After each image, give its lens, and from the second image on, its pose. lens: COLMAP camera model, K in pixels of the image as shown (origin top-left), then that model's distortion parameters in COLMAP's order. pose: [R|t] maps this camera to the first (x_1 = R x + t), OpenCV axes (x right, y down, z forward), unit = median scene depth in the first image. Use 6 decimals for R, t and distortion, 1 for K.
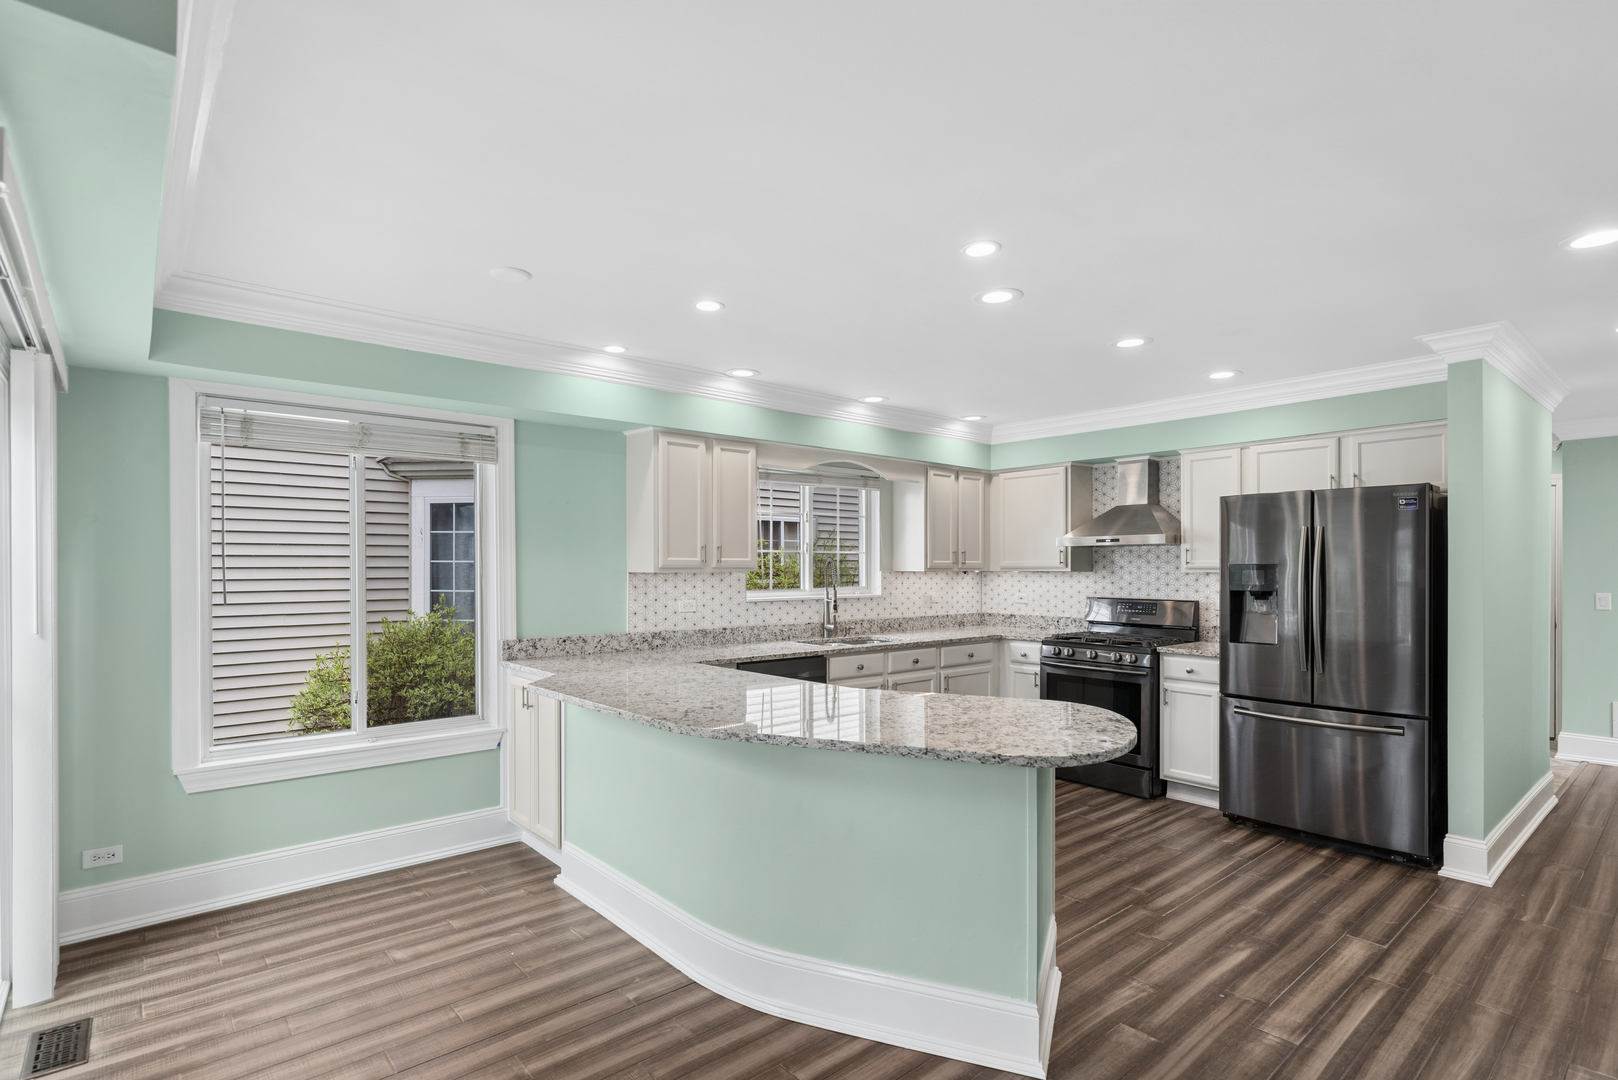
lens RADIAL K [[793.9, 0, 816.2], [0, 793.9, 566.1], [0, 0, 1]] dist [0.000571, 0.000568]
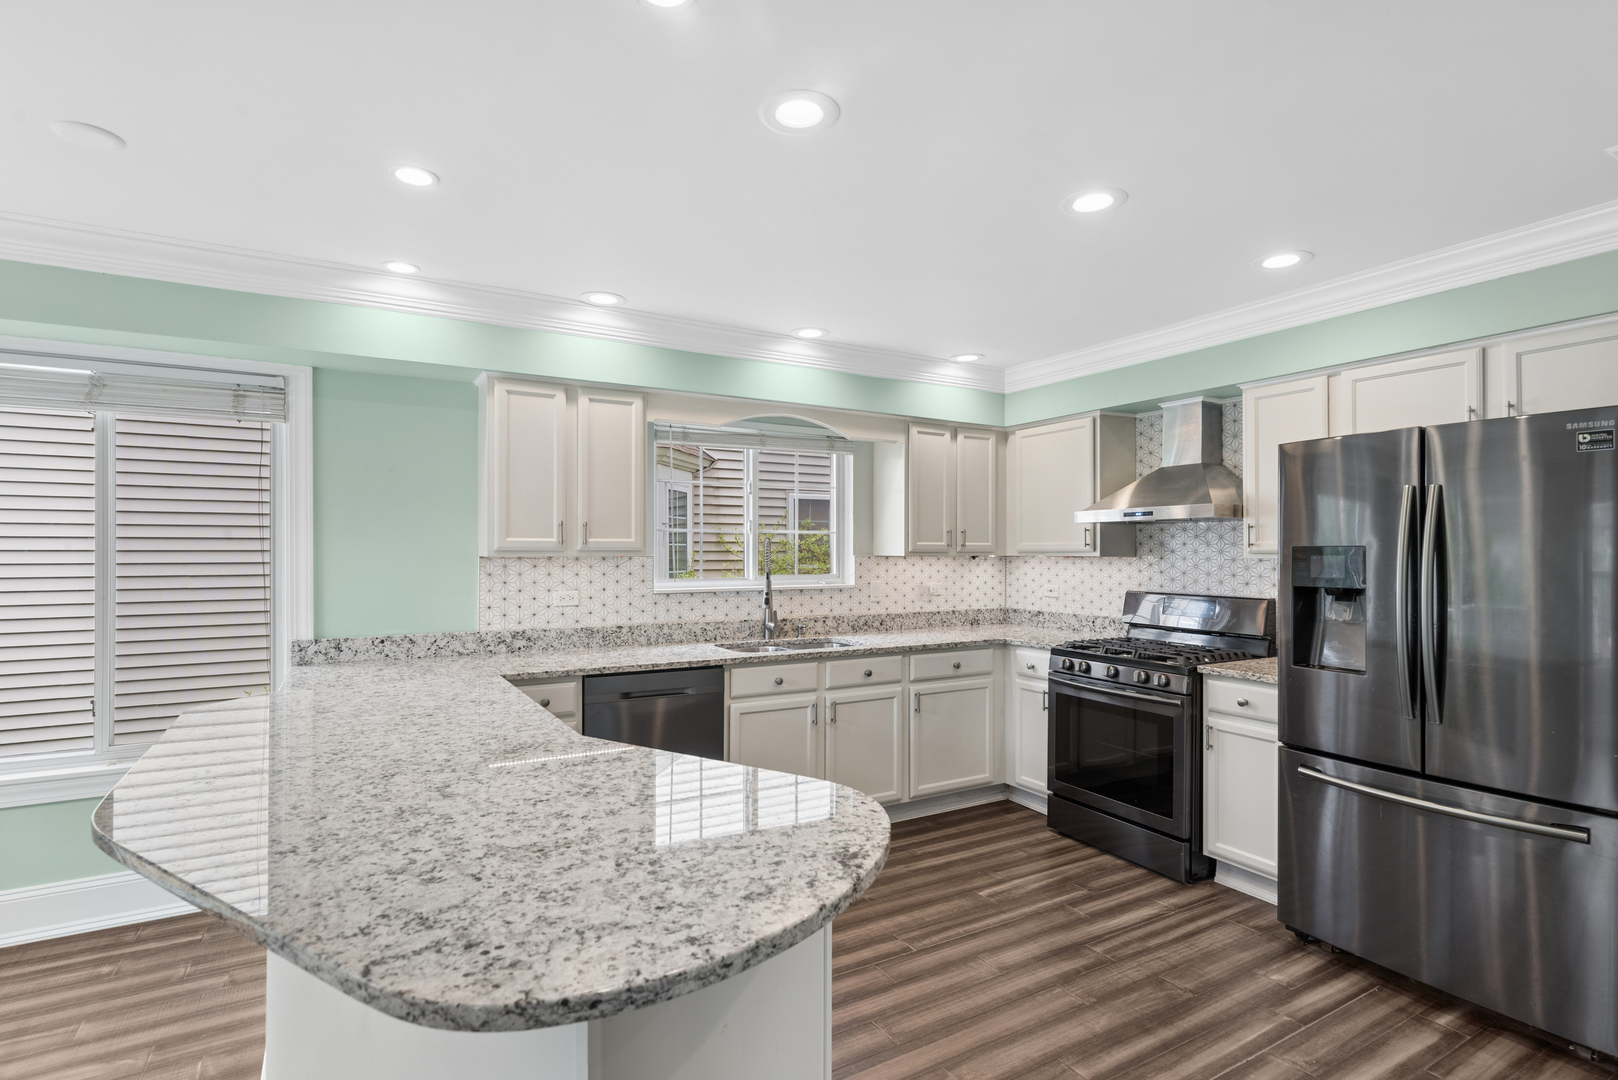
lens RADIAL K [[793.9, 0, 809.0], [0, 793.9, 543.7], [0, 0, 1]] dist [0.000571, 0.000568]
pose [[0.982801, -0.000334, -0.184668, 0.223490], [-0.001006, 0.999974, -0.007167, 0.000470], [0.184666, 0.007229, 0.982775, 0.251902]]
